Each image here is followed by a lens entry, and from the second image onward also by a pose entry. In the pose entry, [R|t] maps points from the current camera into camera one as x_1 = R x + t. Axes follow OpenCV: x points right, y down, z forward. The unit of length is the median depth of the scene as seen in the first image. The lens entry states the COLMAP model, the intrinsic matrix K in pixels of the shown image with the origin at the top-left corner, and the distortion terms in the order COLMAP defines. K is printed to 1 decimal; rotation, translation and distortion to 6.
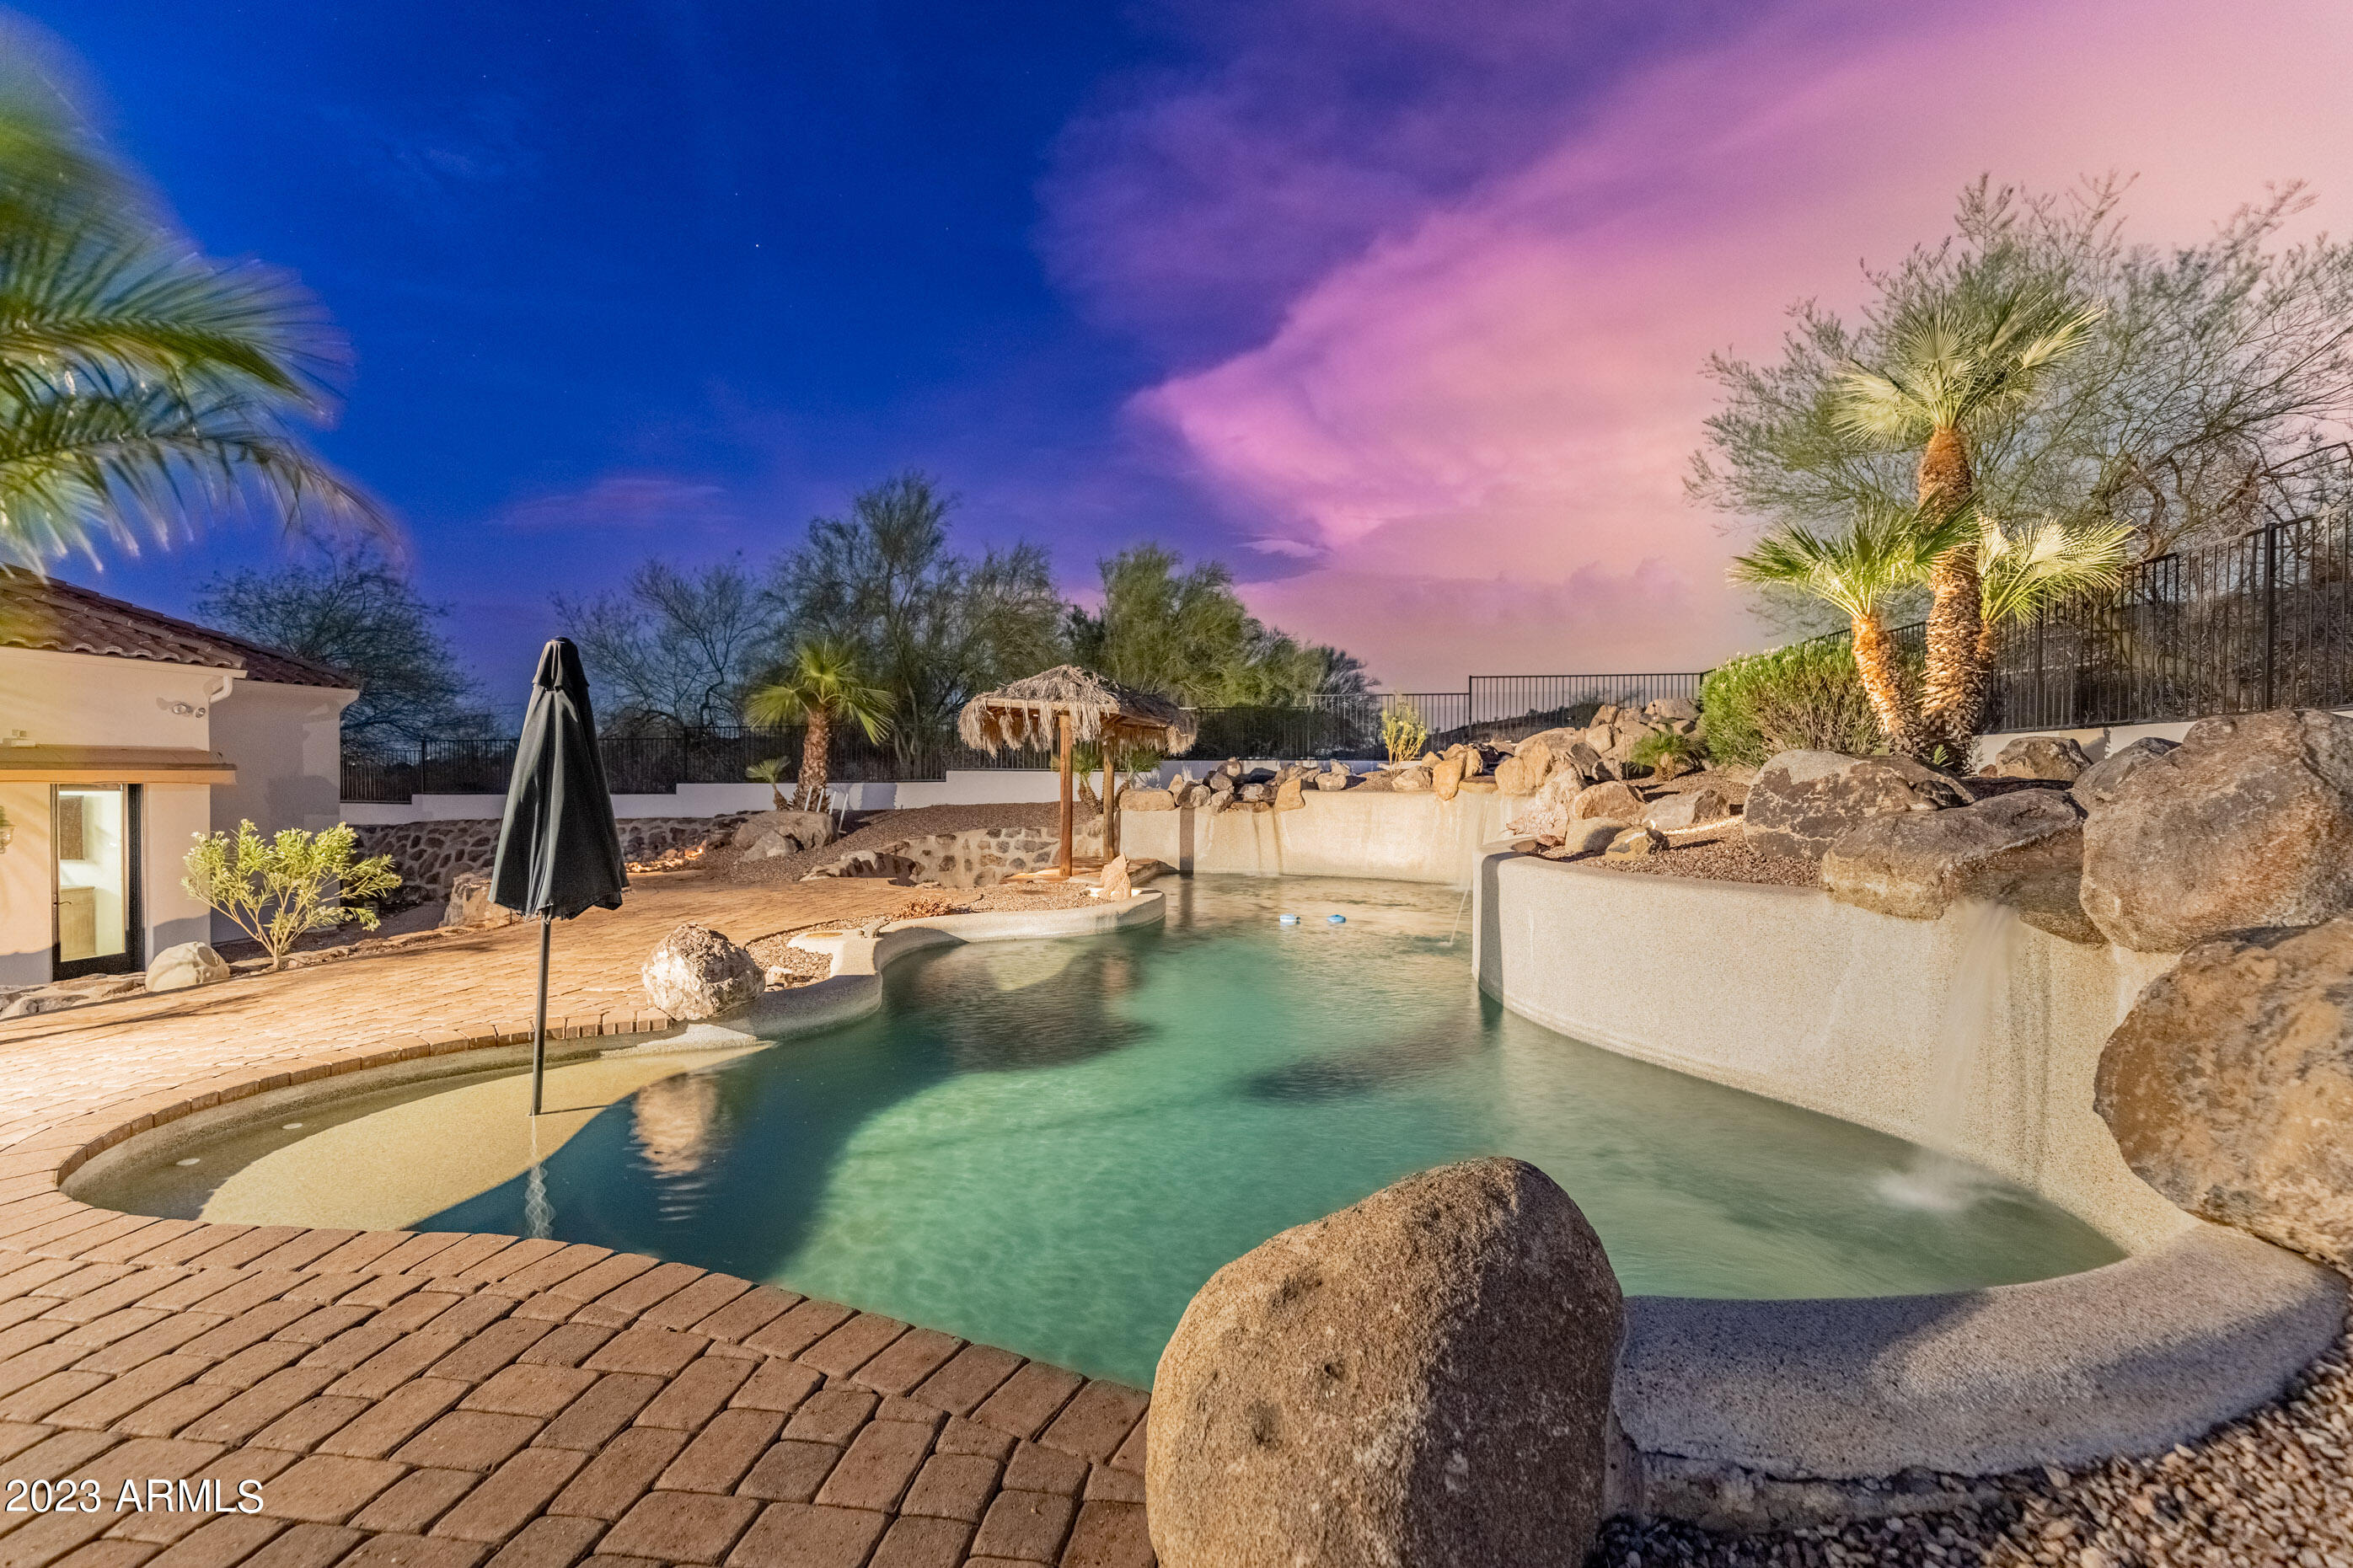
lens RADIAL K [[1094.8, 0, 1176.5], [0, 1094.8, 784.0], [0, 0, 1]] dist [0.124423, 0.000041]
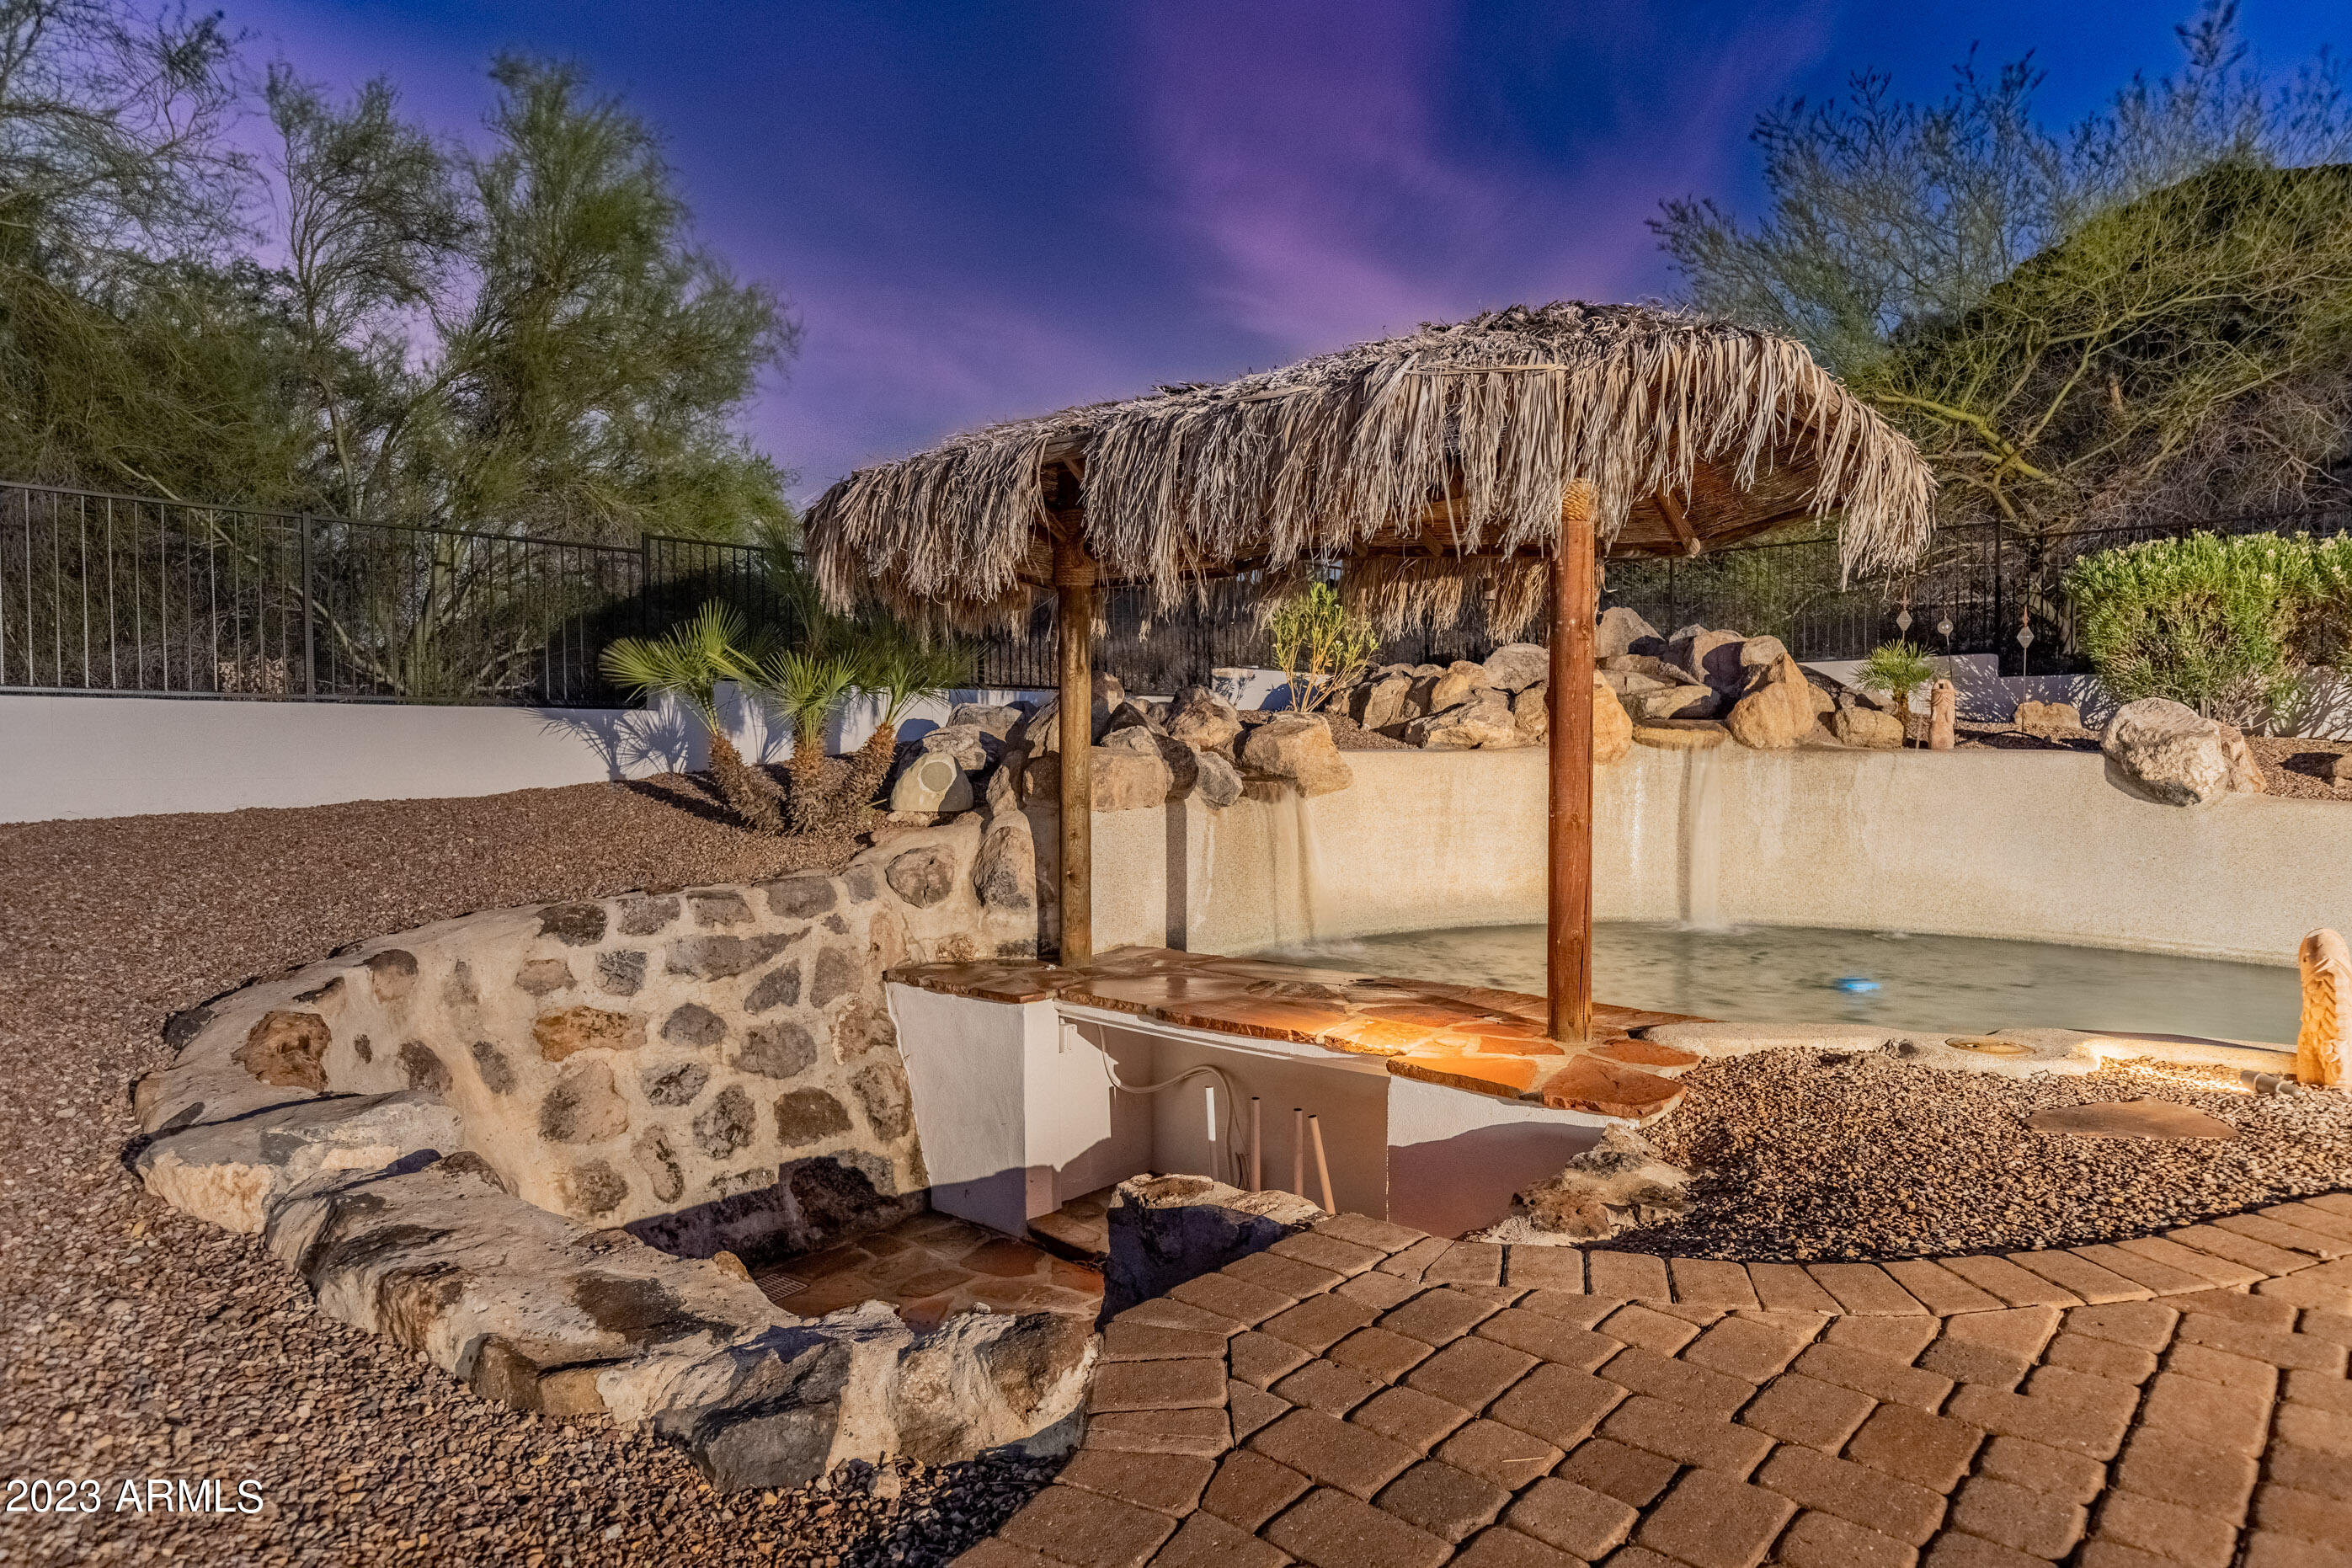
lens RADIAL K [[1345.5, 0, 1176.0], [0, 1345.5, 784.0], [0, 0, 1]] dist [0.002901, -0.000672]
pose [[0.531356, -0.028253, 0.846677, -0.379305], [0.006697, 0.999553, 0.029151, 0.003637], [-0.847122, -0.009819, 0.531308, 0.754211]]
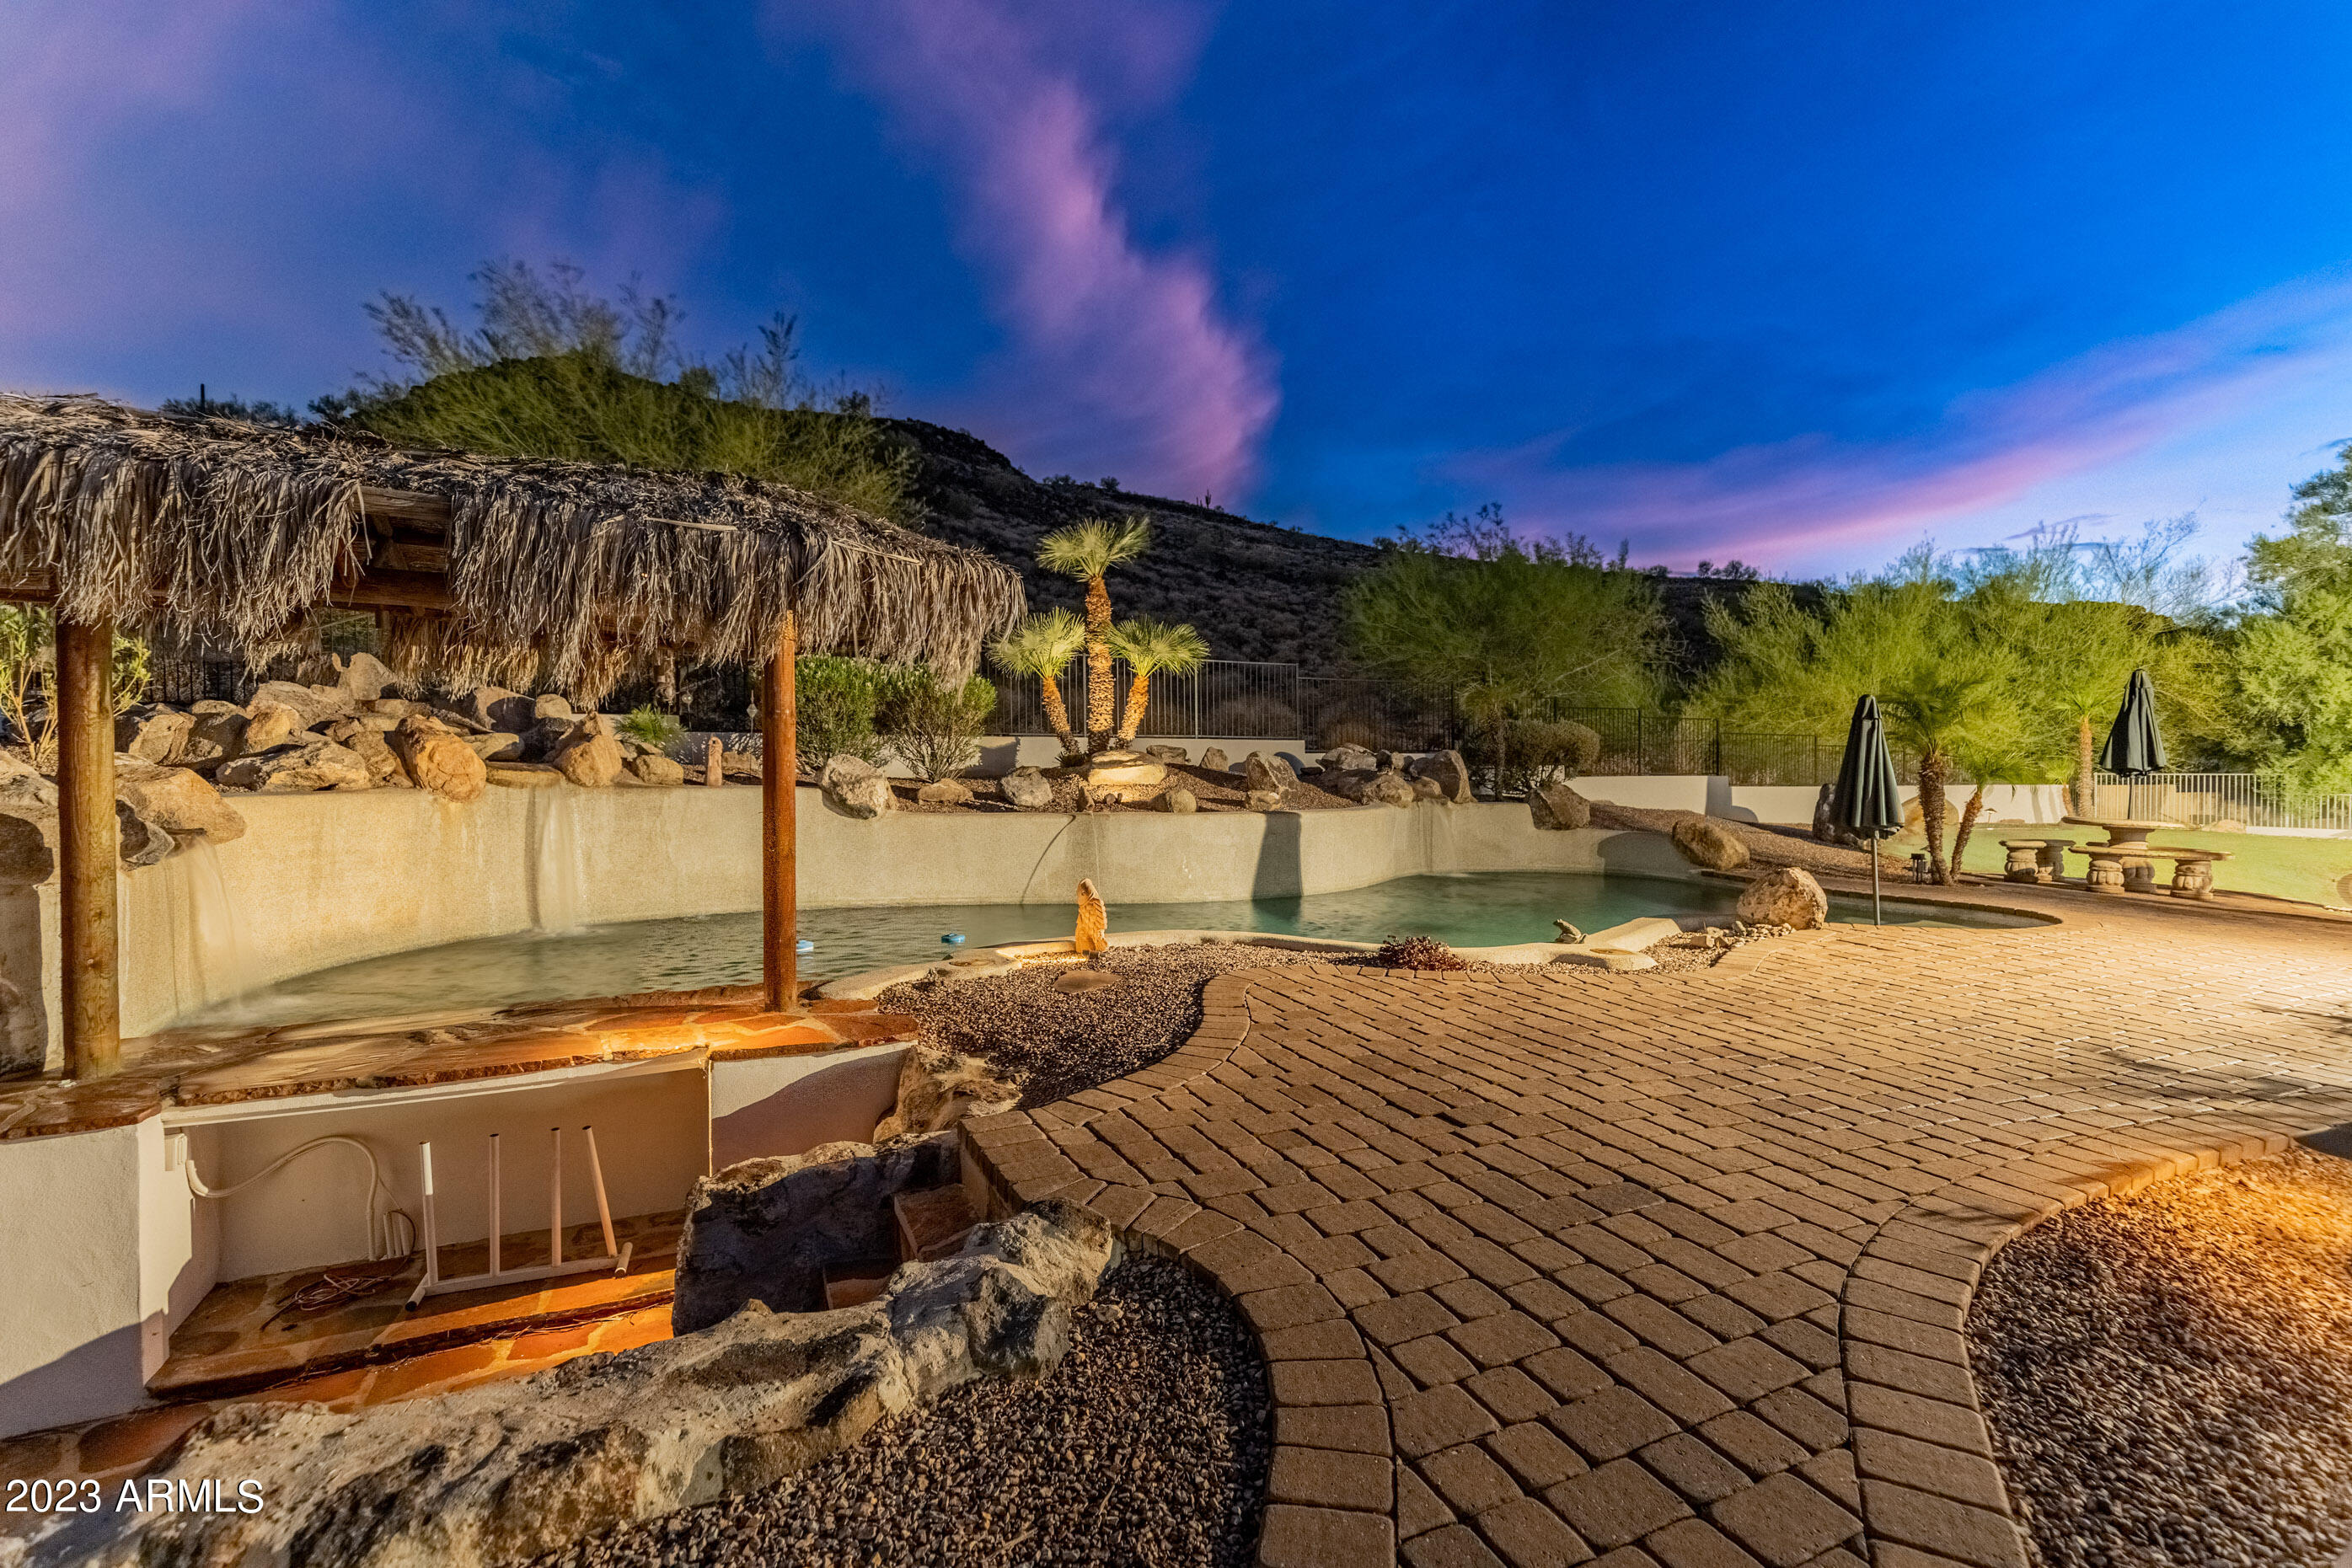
lens RADIAL K [[1061.3, 0, 1176.0], [0, 1061.3, 784.0], [0, 0, 1]] dist [0.003231, 0.000347]
pose [[-0.568001, -0.017097, 0.822850, -0.419188], [-0.000669, 0.999793, 0.020312, -0.006829], [-0.823027, 0.010987, -0.567895, 0.920131]]
